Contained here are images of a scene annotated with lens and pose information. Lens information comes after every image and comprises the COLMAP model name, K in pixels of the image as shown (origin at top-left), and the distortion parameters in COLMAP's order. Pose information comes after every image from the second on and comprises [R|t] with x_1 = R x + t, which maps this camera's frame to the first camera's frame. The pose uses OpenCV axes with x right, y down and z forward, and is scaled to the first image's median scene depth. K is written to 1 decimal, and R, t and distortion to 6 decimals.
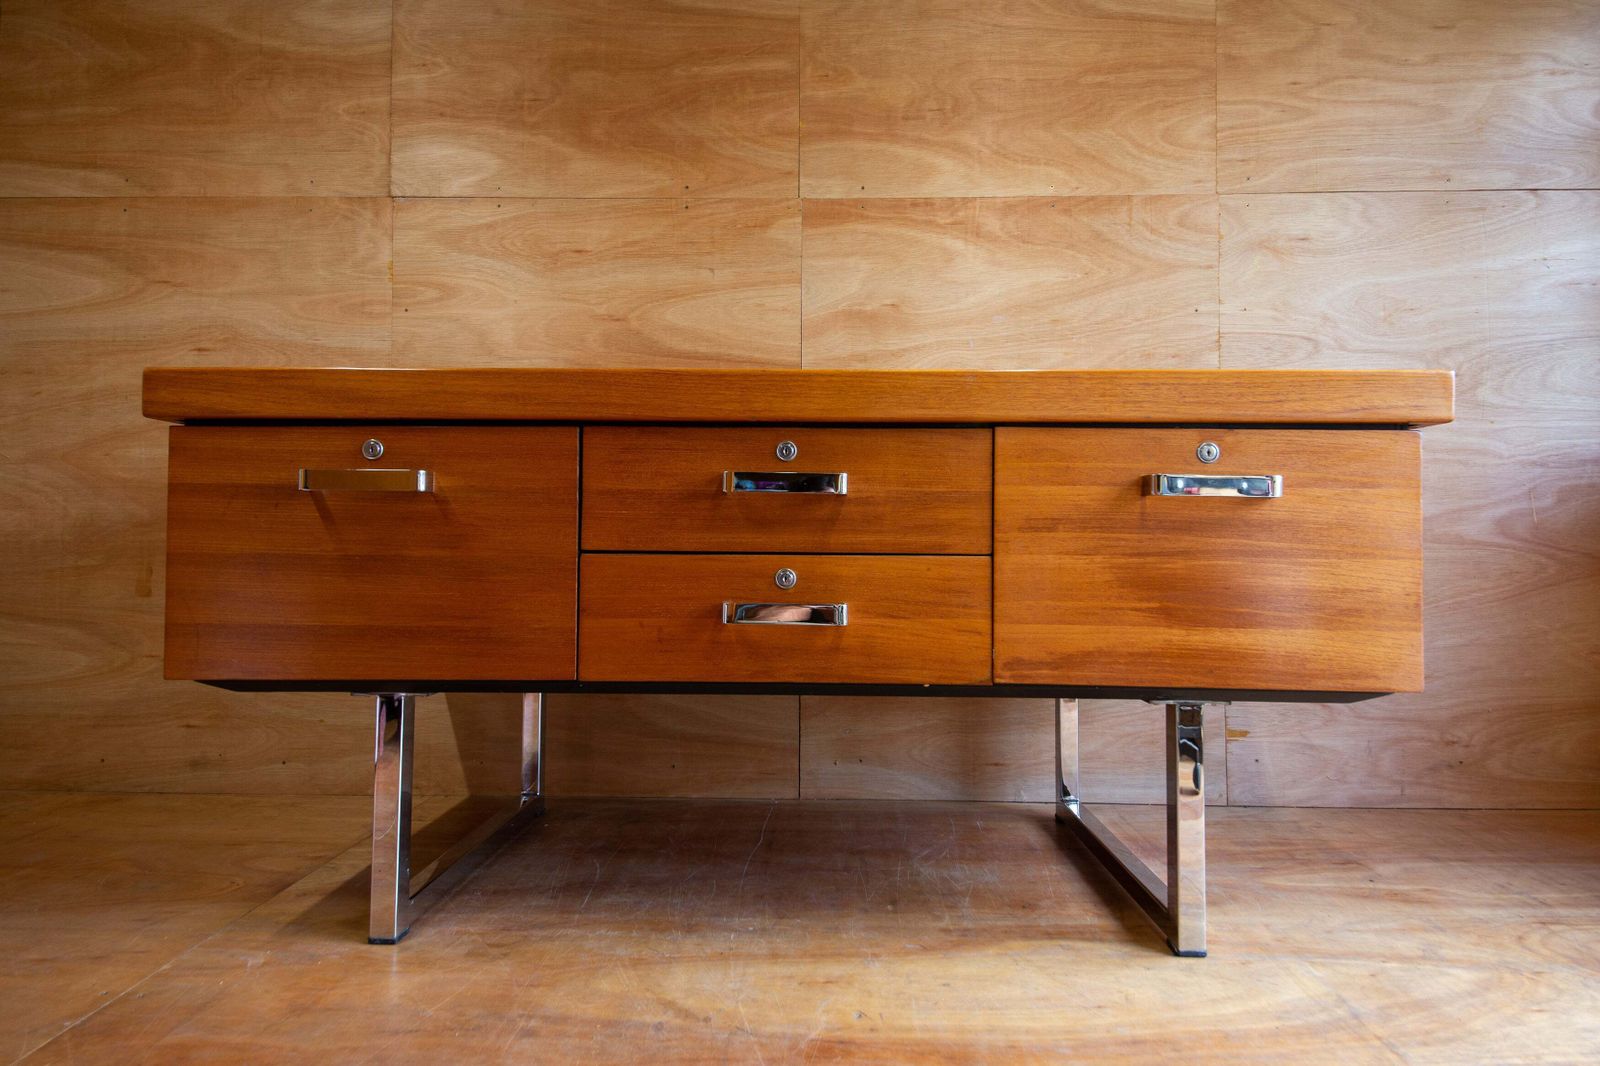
lens RADIAL K [[879.4, 0, 803.2], [0, 879.4, 517.5], [0, 0, 1]] dist [0.056149, -0.048360]
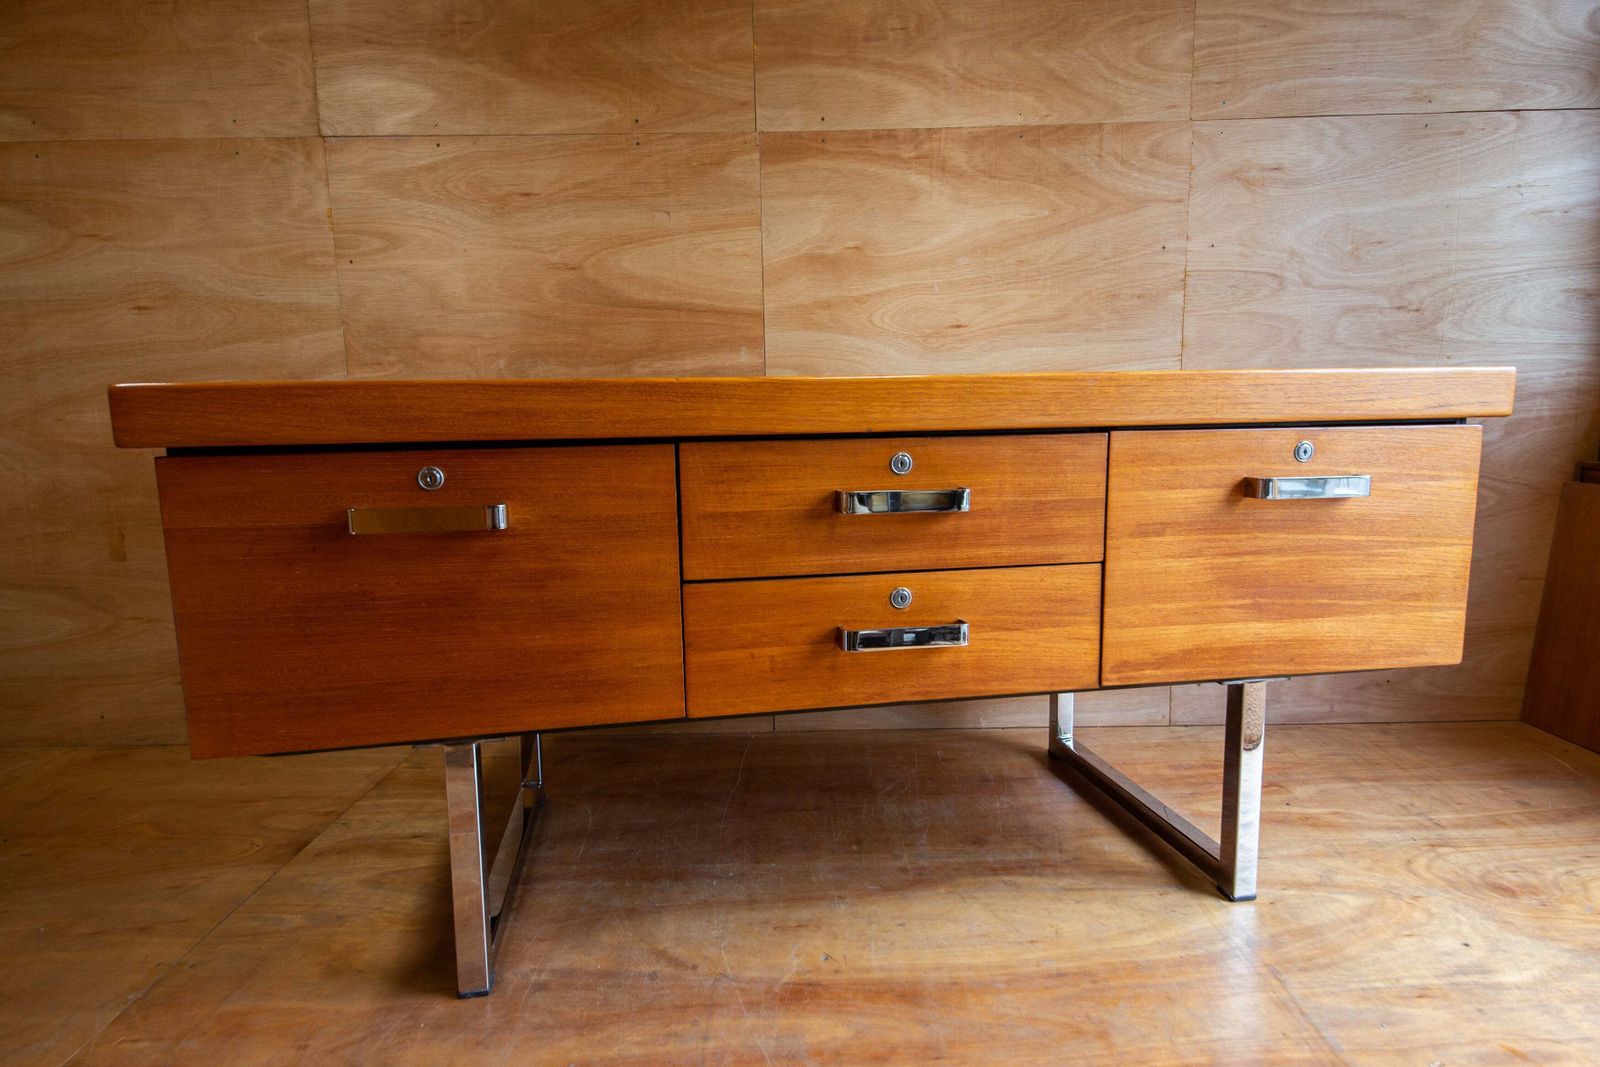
lens RADIAL K [[907.7, 0, 800.2], [0, 907.7, 536.5], [0, 0, 1]] dist [0.061463, -0.048188]
pose [[0.999413, -0.027228, 0.020815, 0.010819], [0.023260, 0.984904, 0.171529, -0.104720], [-0.025171, -0.170945, 0.984959, -0.046791]]
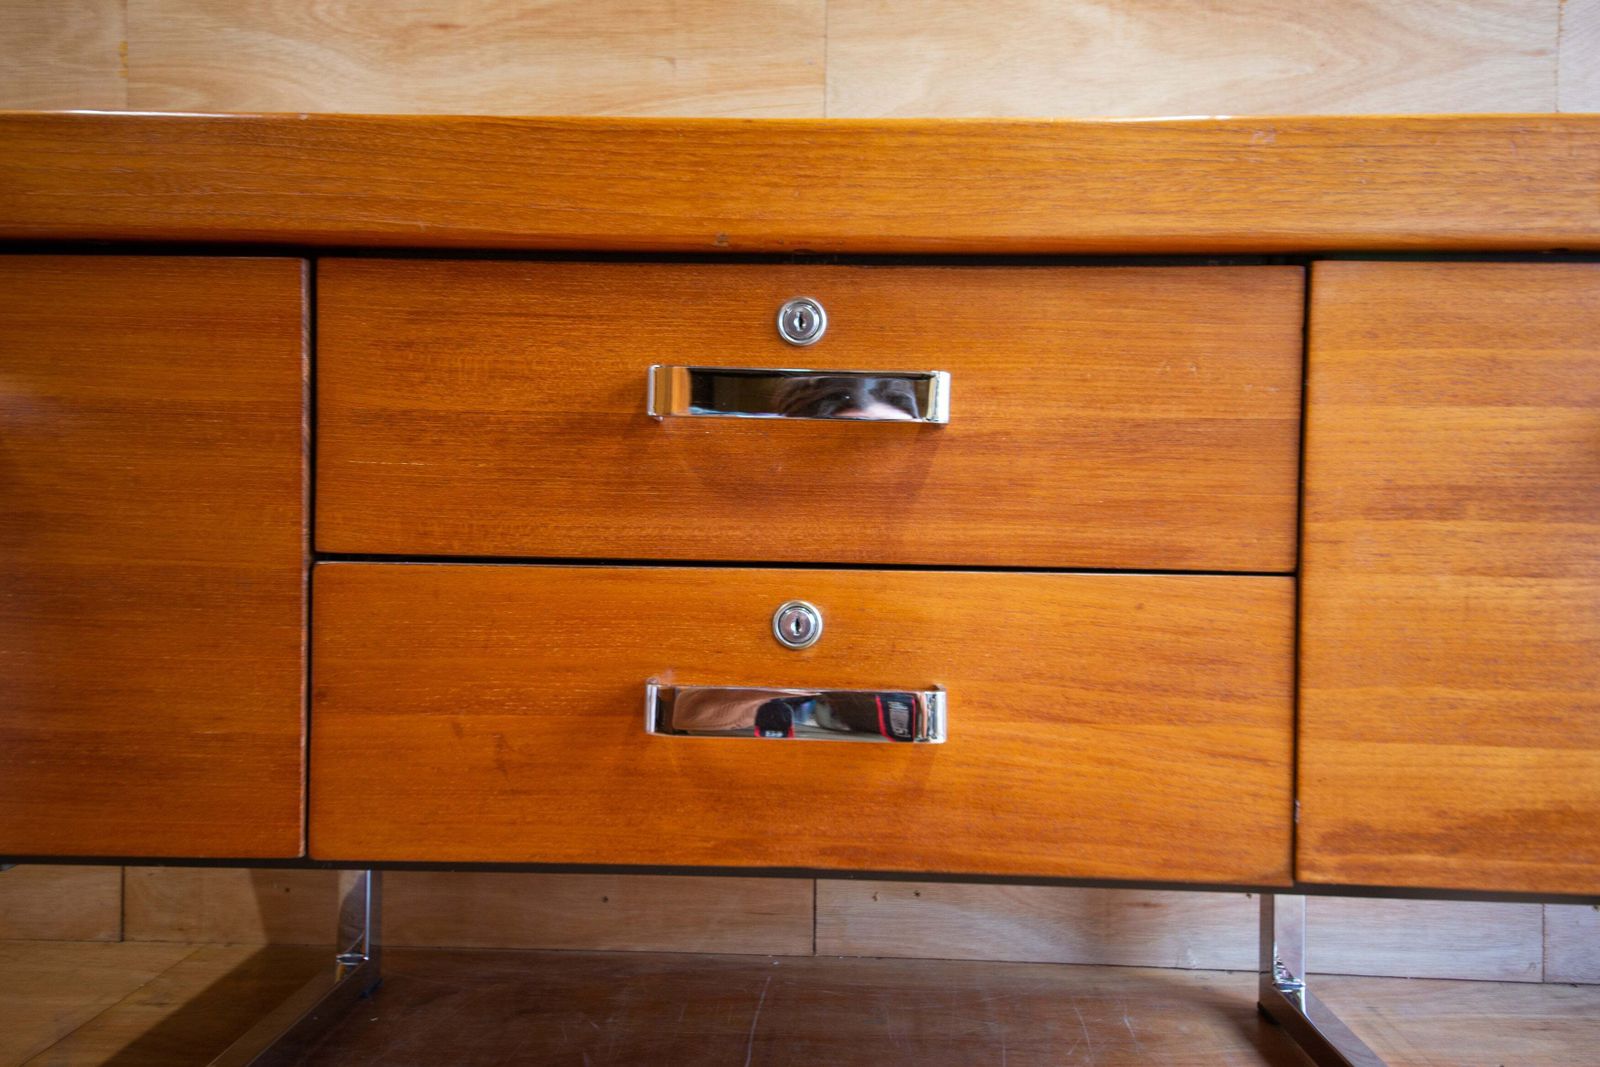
lens RADIAL K [[1028.8, 0, 802.2], [0, 1028.8, 537.2], [0, 0, 1]] dist [0.076686, -0.050688]
pose [[0.999911, 0.008406, -0.010377, -0.007879], [-0.007949, 0.999028, 0.043364, 0.003629], [0.010732, -0.043278, 0.999005, 0.311450]]
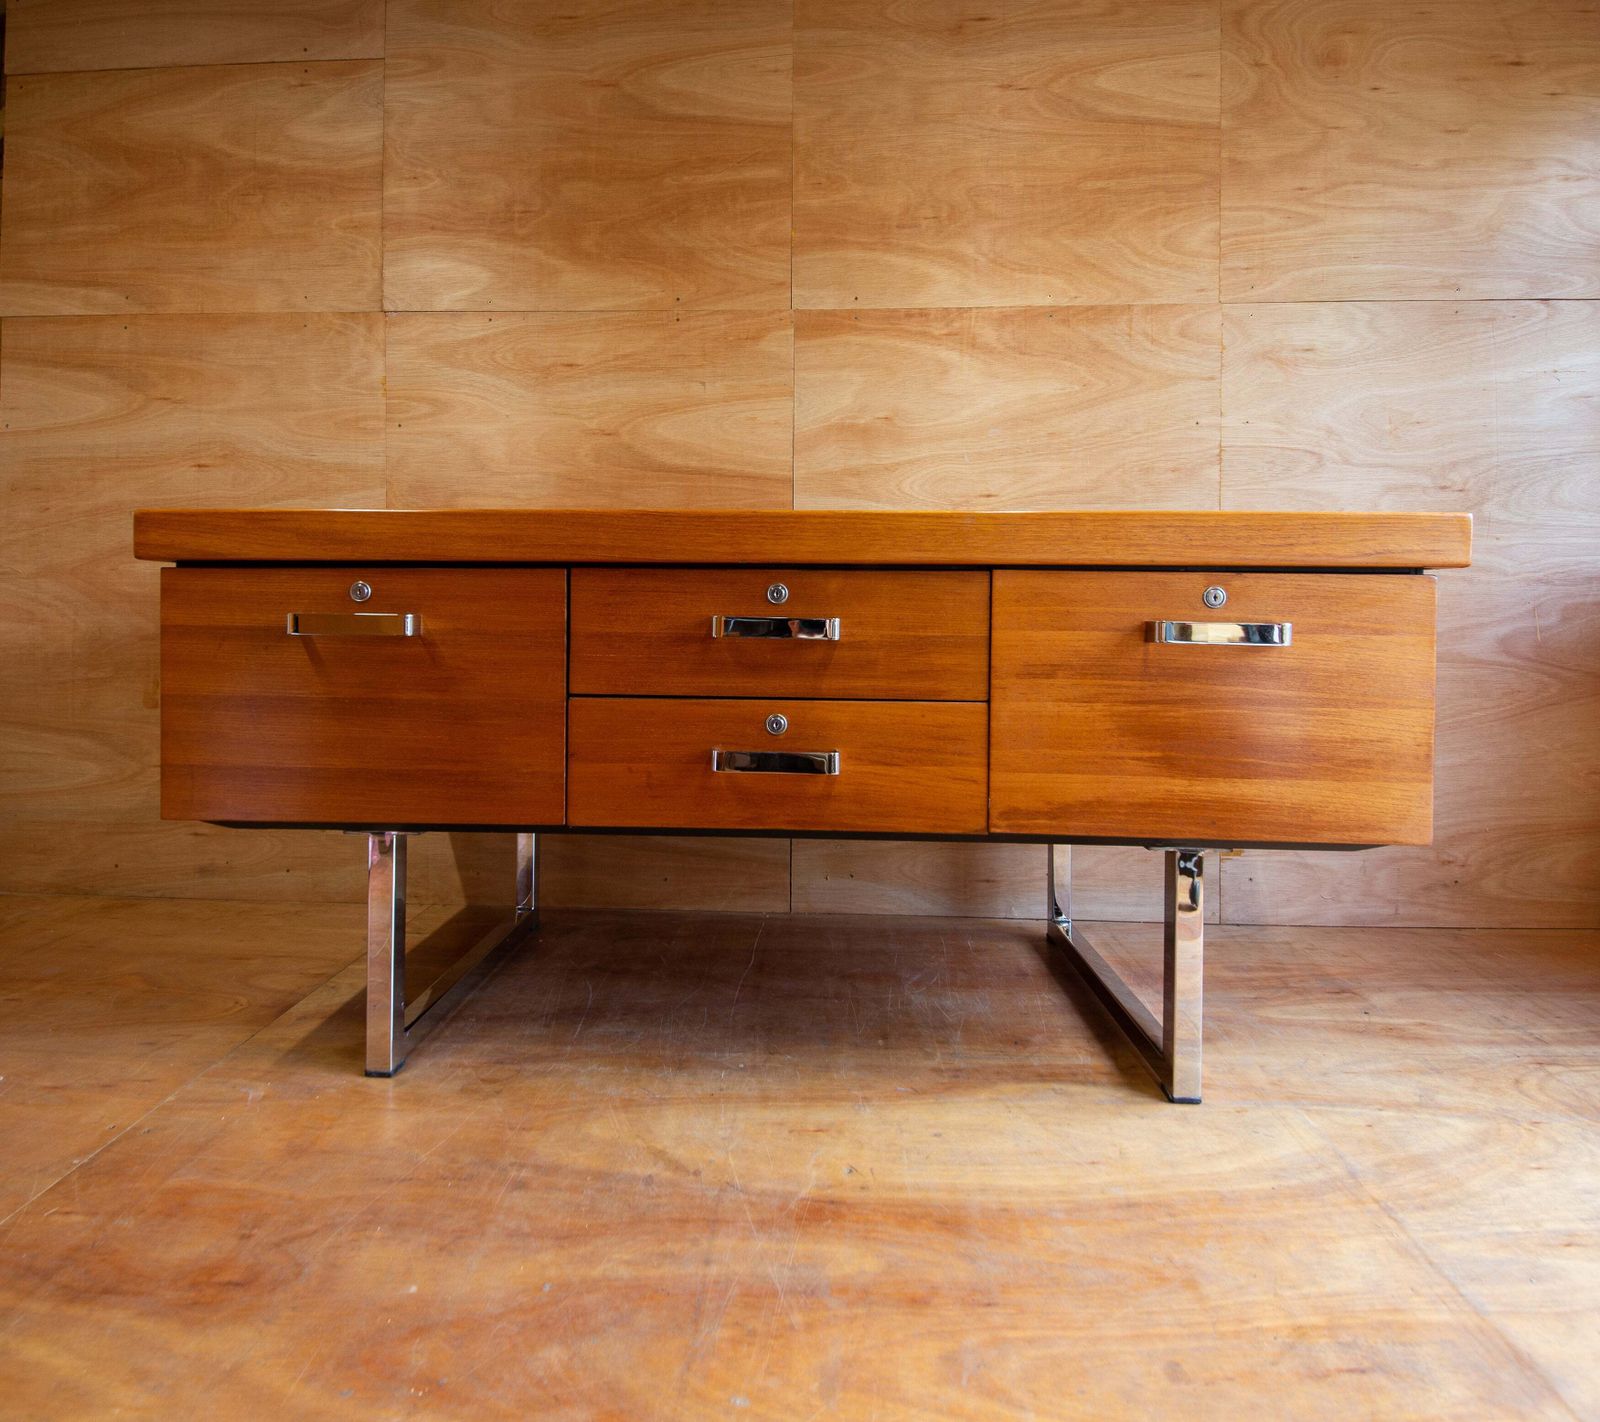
lens RADIAL K [[859.5, 0, 773.7], [0, 859.5, 621.5], [0, 0, 1]] dist [0.038854, -0.041969]
pose [[0.999678, 0.001878, -0.025286, 0.000603], [-0.001032, 0.999441, 0.033429, -0.047333], [0.025335, -0.033392, 0.999121, 0.028723]]
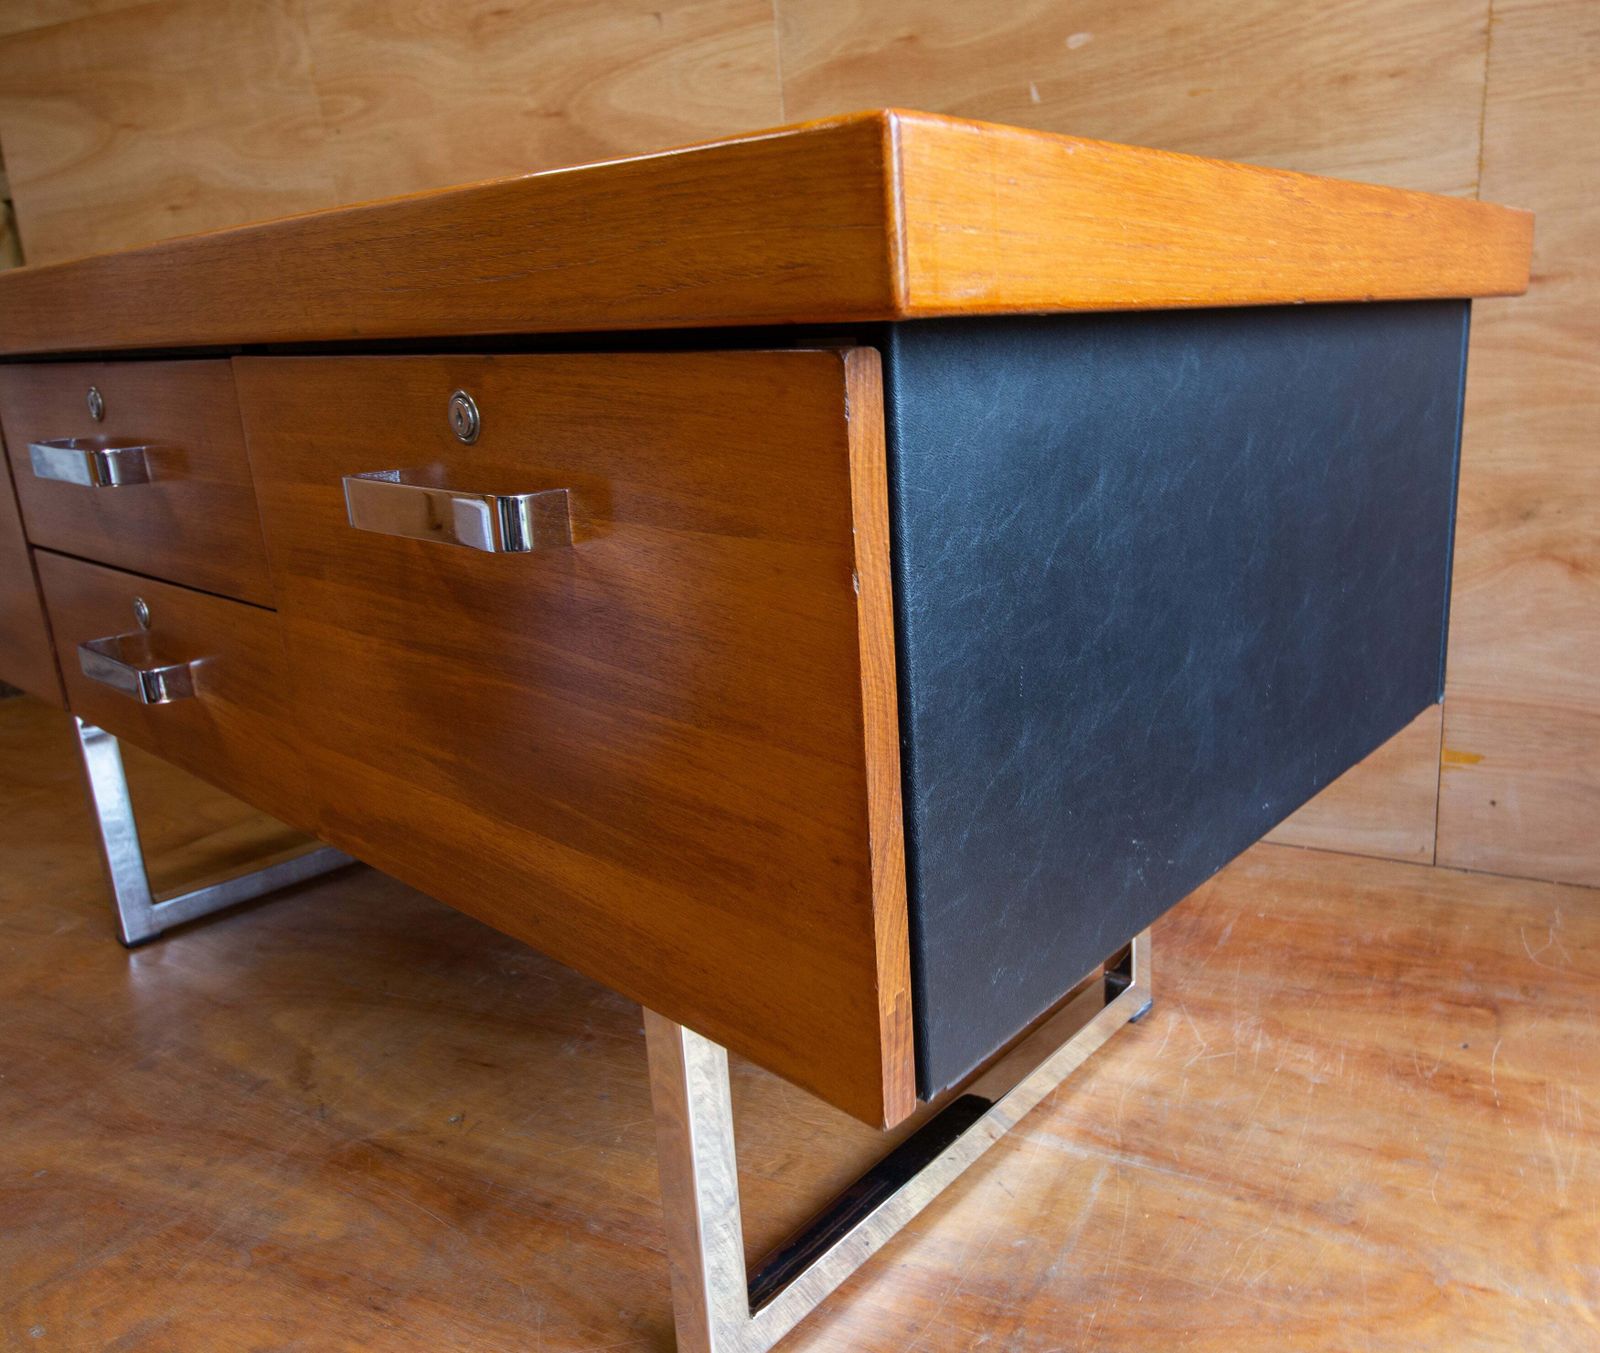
lens RADIAL K [[1189.0, 0, 951.0], [0, 1189.0, 637.2], [0, 0, 1]] dist [0.058246, -0.047990]
pose [[0.918966, 0.057025, -0.390191, 0.486095], [0.056795, 0.960032, 0.274067, -0.074298], [0.390225, -0.274019, 0.878998, 0.185381]]
